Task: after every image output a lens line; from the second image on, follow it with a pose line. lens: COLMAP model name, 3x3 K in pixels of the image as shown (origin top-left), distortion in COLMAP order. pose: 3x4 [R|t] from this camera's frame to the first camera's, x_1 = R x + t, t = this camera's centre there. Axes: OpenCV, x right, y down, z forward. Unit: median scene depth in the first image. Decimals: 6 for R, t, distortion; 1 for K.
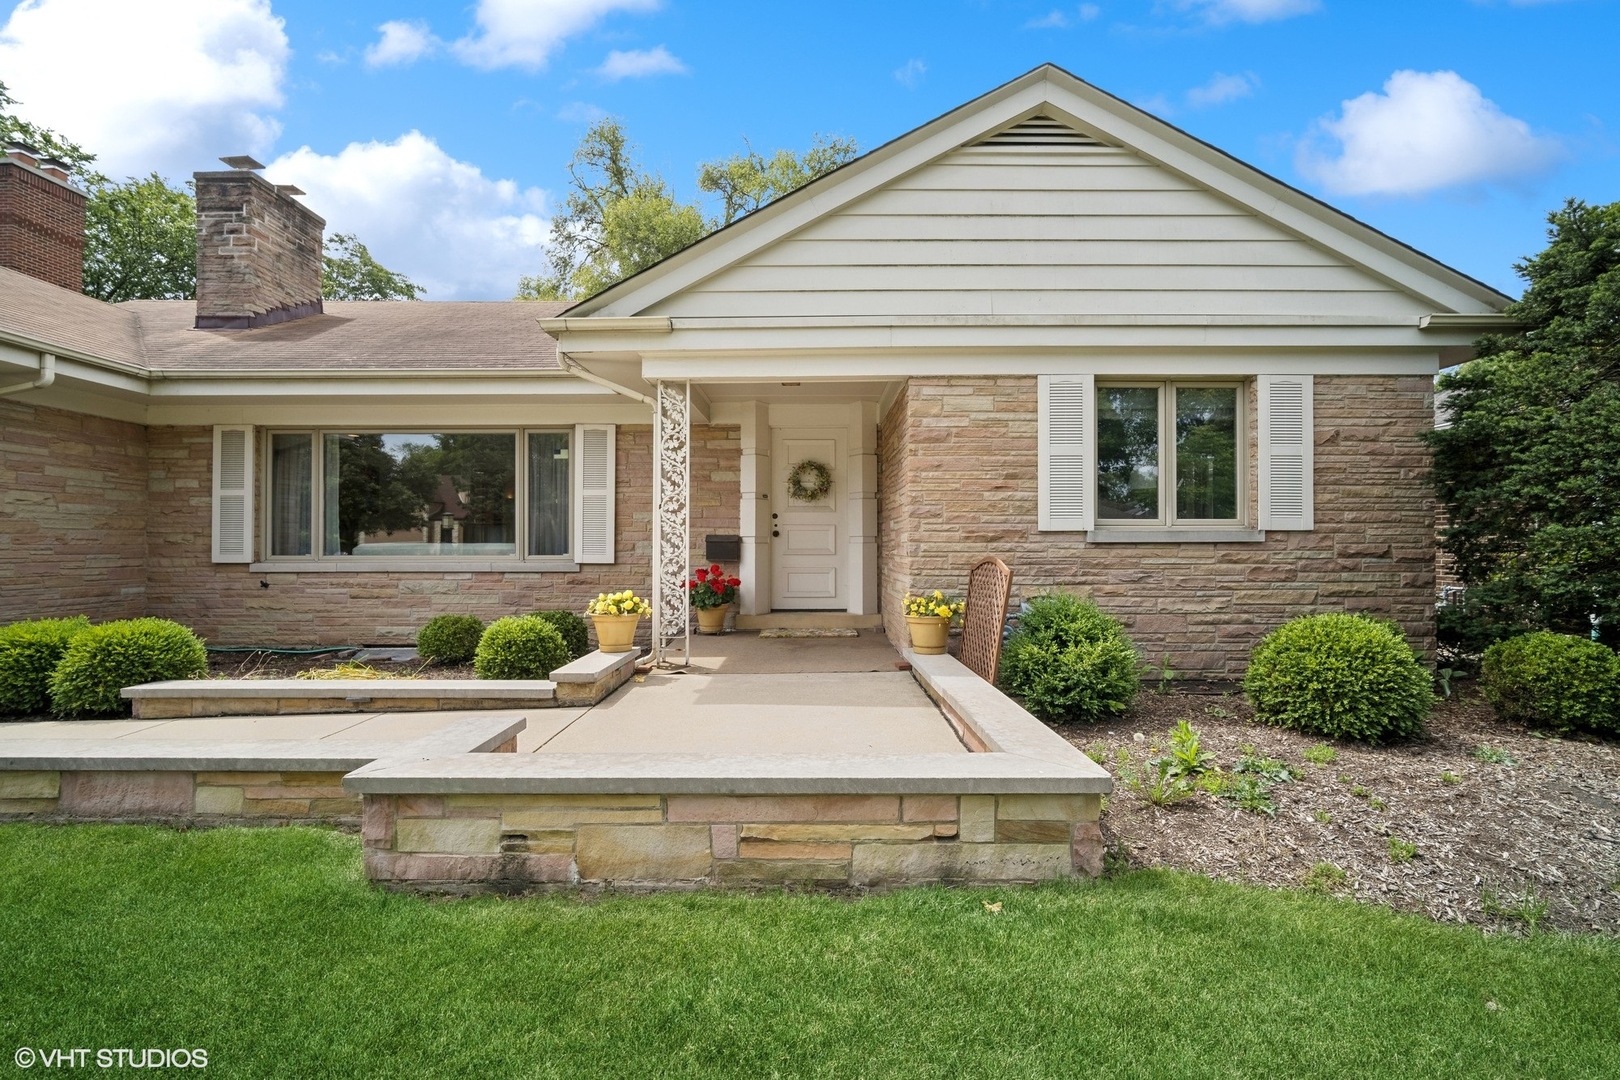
lens RADIAL K [[701.1, 0, 810.0], [0, 701.1, 540.0], [0, 0, 1]] dist [-0.004050, 0.000231]
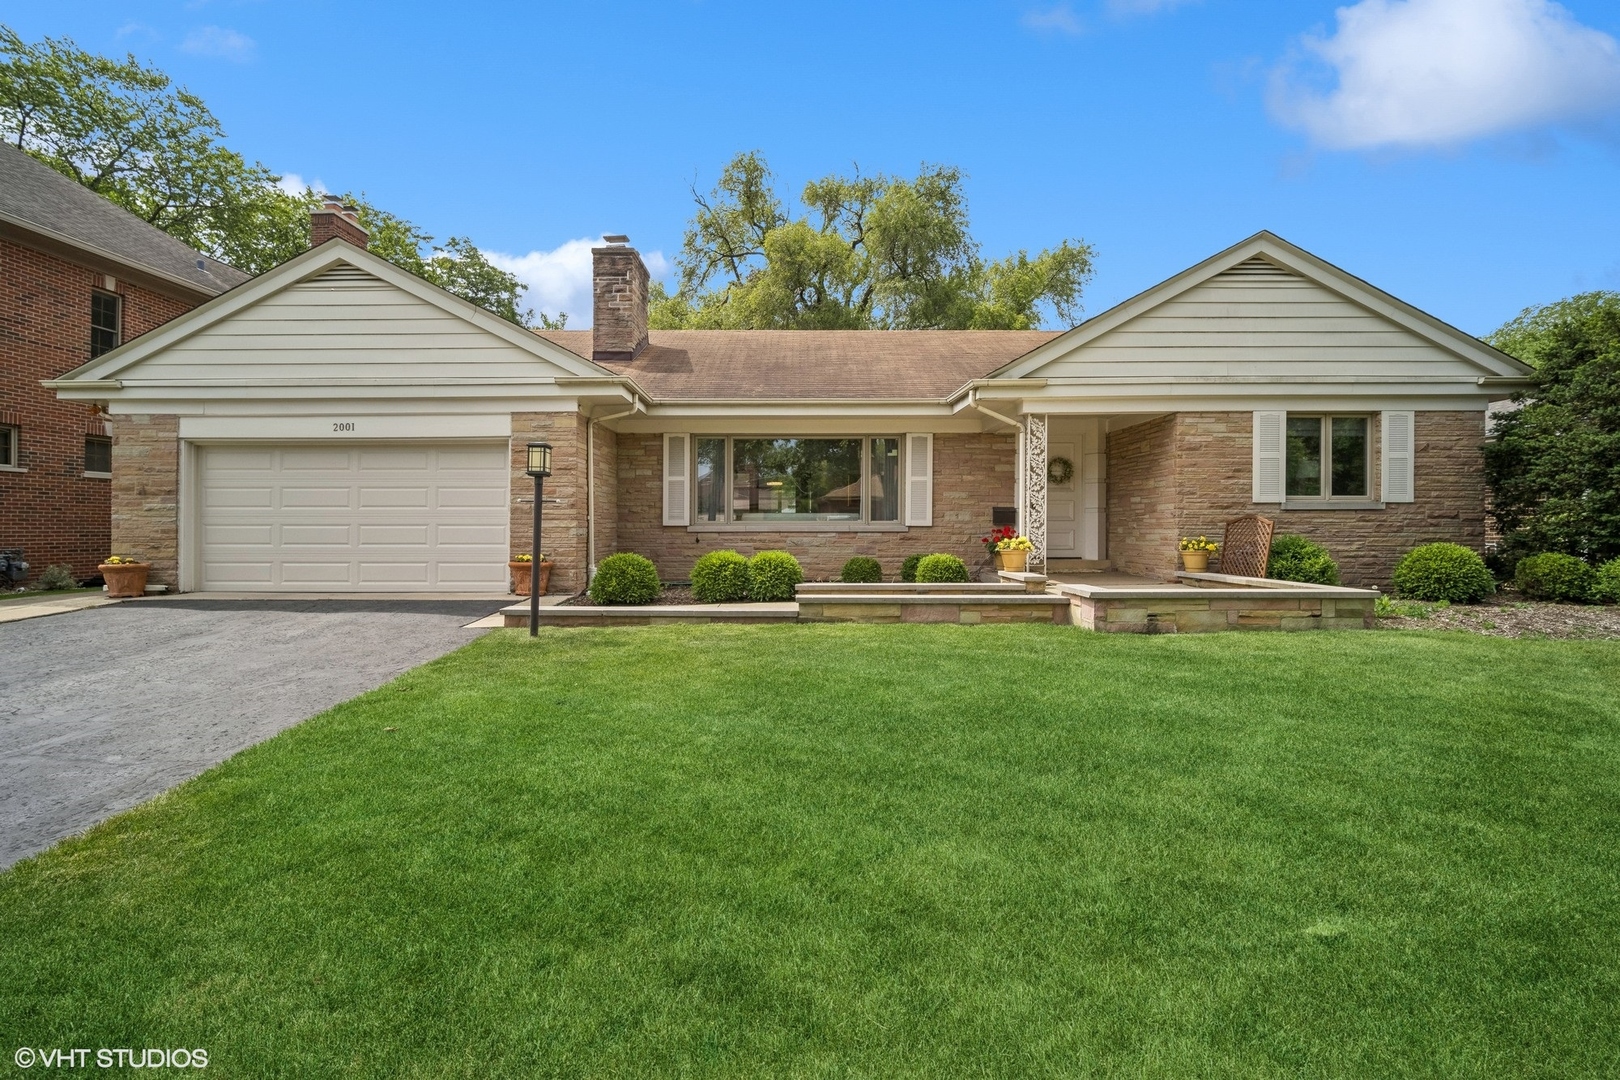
lens RADIAL K [[715.9, 0, 811.1], [0, 715.9, 527.3], [0, 0, 1]] dist [-0.002369, 0.000484]
pose [[0.999991, 0.000058, 0.004136, -0.749198], [-0.000091, 0.999967, 0.008176, 0.032576], [-0.004136, -0.008177, 0.999958, -0.728856]]
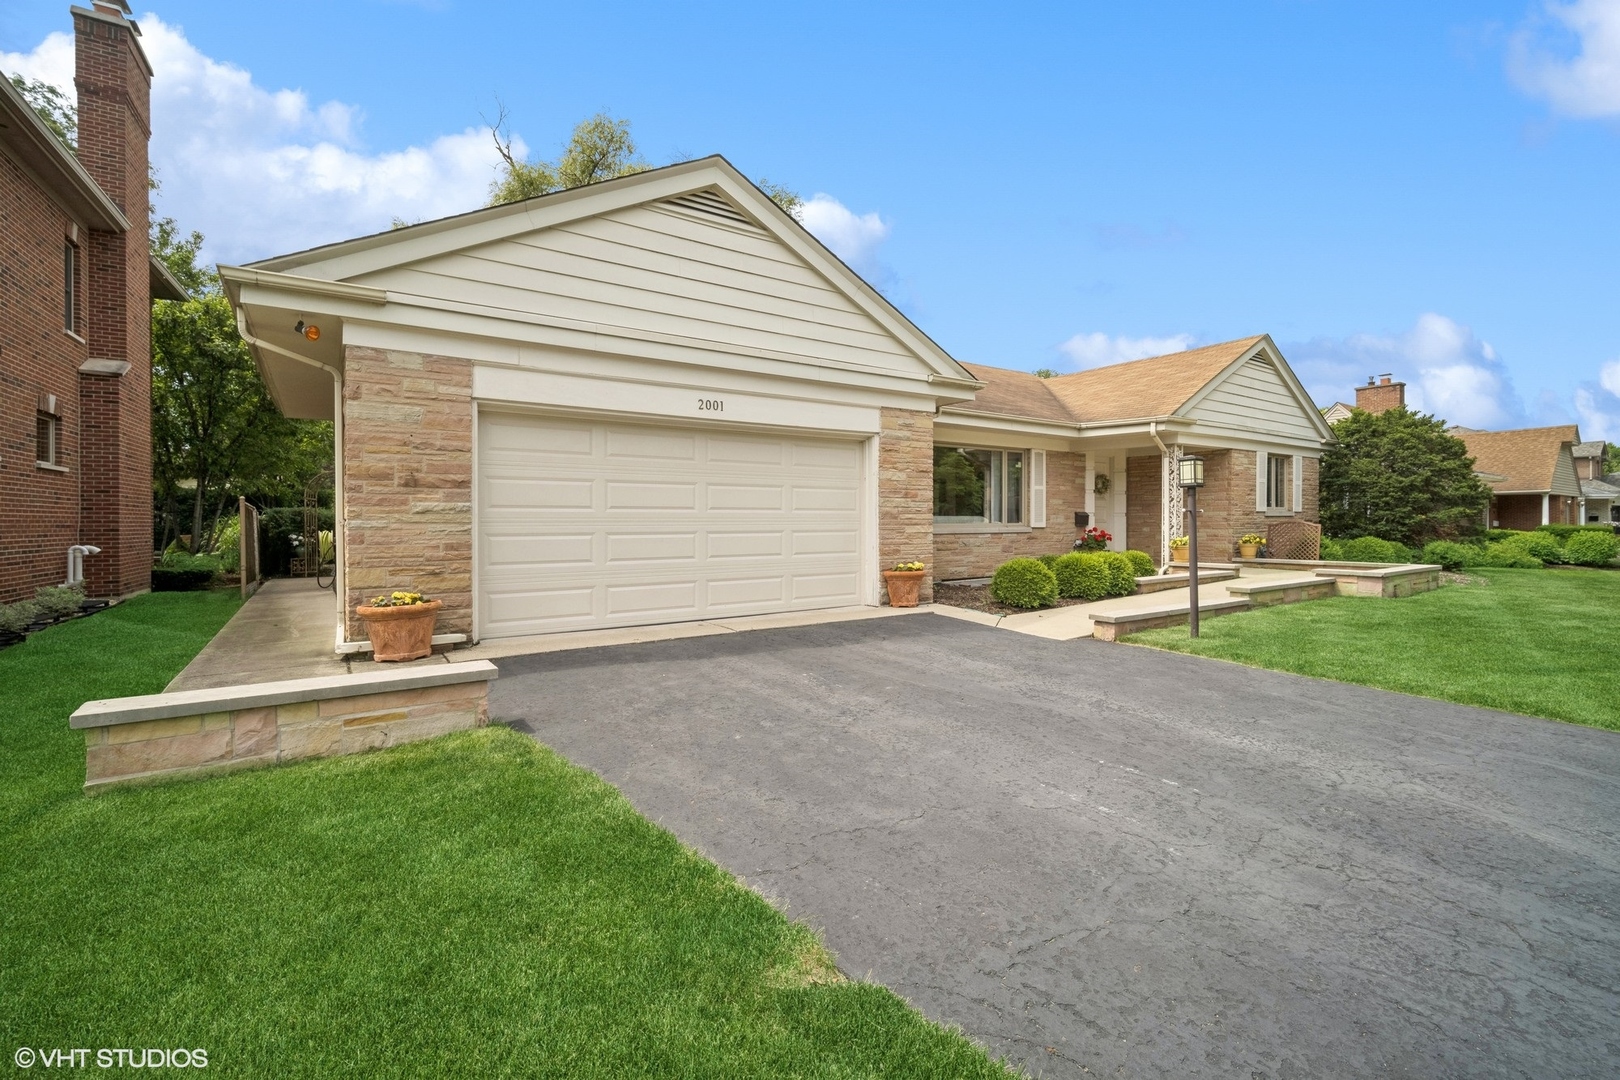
lens RADIAL K [[680.6, 0, 829.5], [0, 680.6, 525.7], [0, 0, 1]] dist [0.000651, 0.000143]
pose [[0.820625, -0.005502, 0.571440, -2.391225], [-0.001684, 0.999926, 0.012045, 0.012367], [-0.571464, -0.010847, 0.820555, -0.162601]]
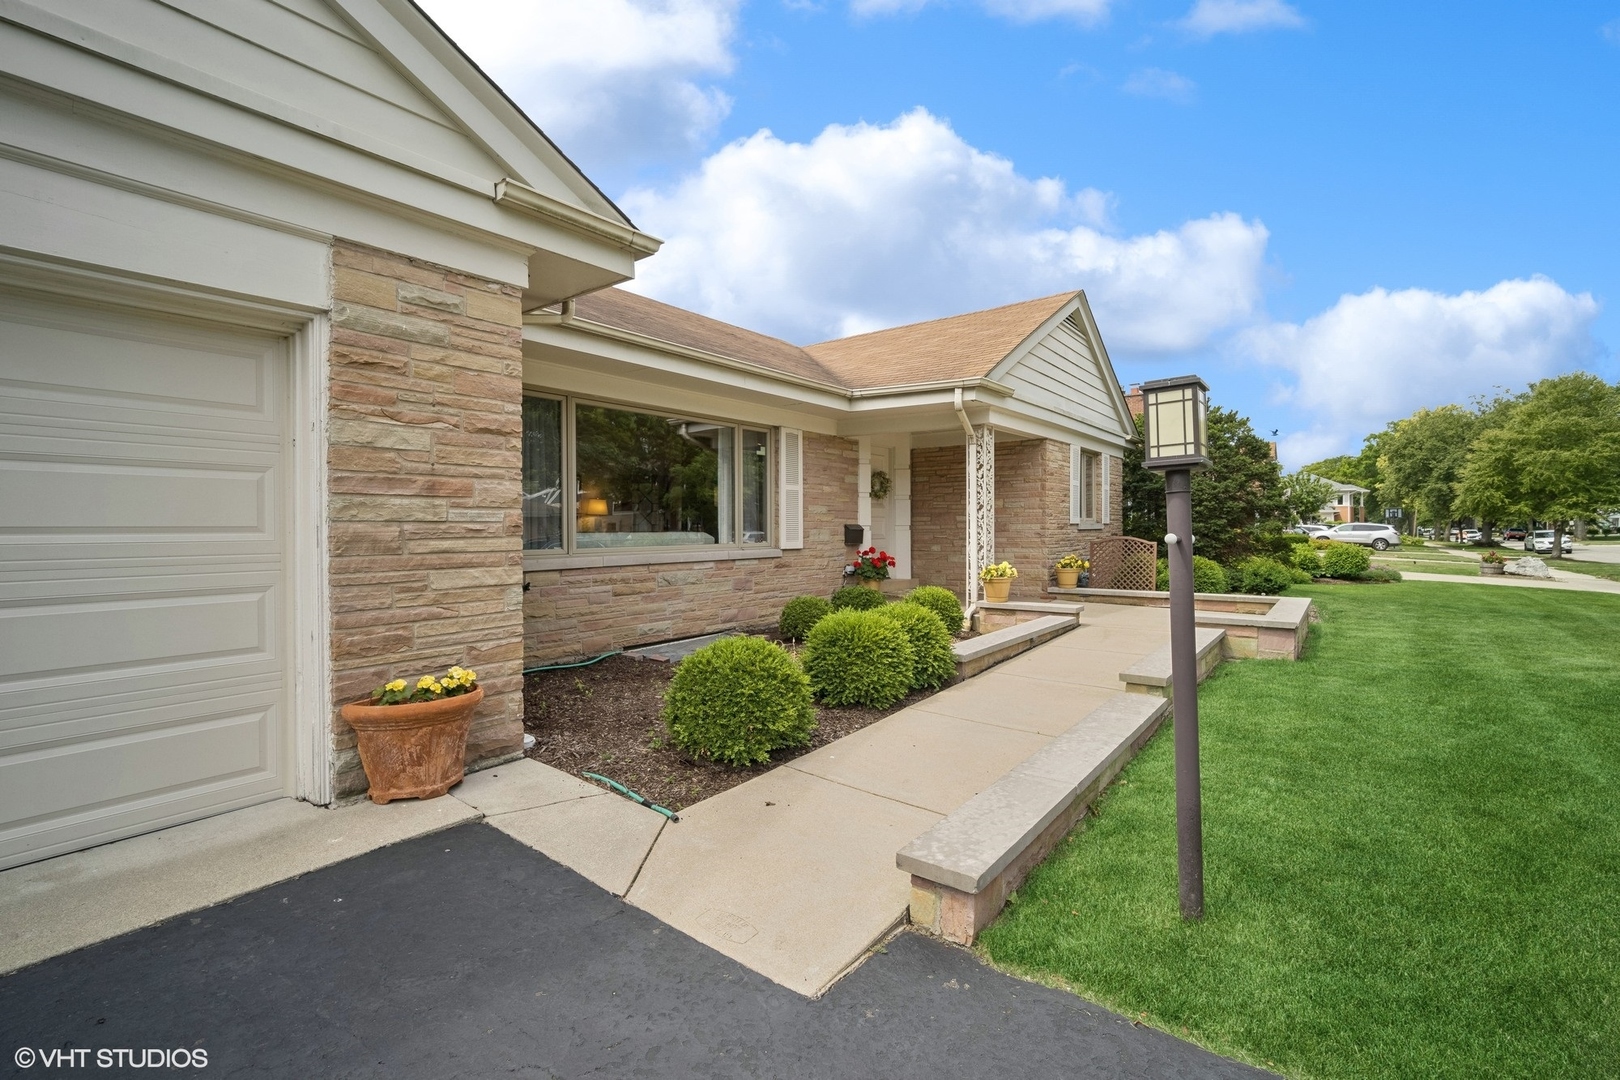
lens RADIAL K [[701.1, 0, 810.0], [0, 701.1, 540.0], [0, 0, 1]] dist [-0.004050, 0.000231]
pose [[0.613955, -0.016328, 0.789172, -1.657265], [-0.000836, 0.999772, 0.021336, -0.008437], [-0.789341, -0.013759, 0.613801, 0.367969]]
